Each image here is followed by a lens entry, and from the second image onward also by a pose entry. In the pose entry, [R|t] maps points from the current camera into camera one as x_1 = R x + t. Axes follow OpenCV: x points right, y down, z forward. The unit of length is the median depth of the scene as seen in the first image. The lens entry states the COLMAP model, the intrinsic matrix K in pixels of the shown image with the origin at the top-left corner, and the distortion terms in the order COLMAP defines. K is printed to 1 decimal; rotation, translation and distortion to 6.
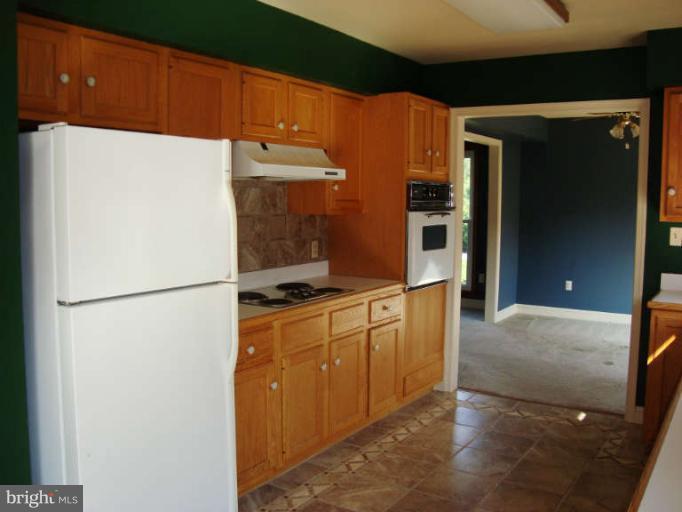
lens RADIAL K [[651.3, 0, 341.0], [0, 651.3, 256.0], [0, 0, 1]] dist [-0.246149, 0.292929]
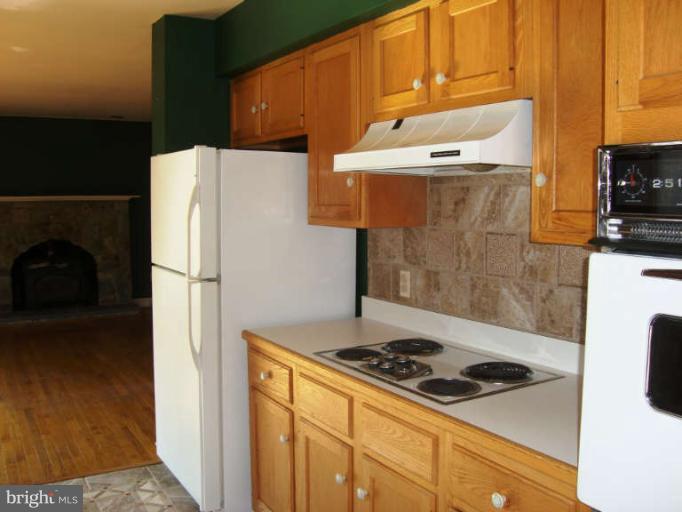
lens RADIAL K [[651.3, 0, 341.0], [0, 651.3, 256.0], [0, 0, 1]] dist [-0.246149, 0.292929]
pose [[-0.425331, 0.073485, -0.902050, 0.451533], [-0.085497, 0.988978, 0.120880, -0.099133], [0.900991, 0.128536, -0.414360, 1.102306]]
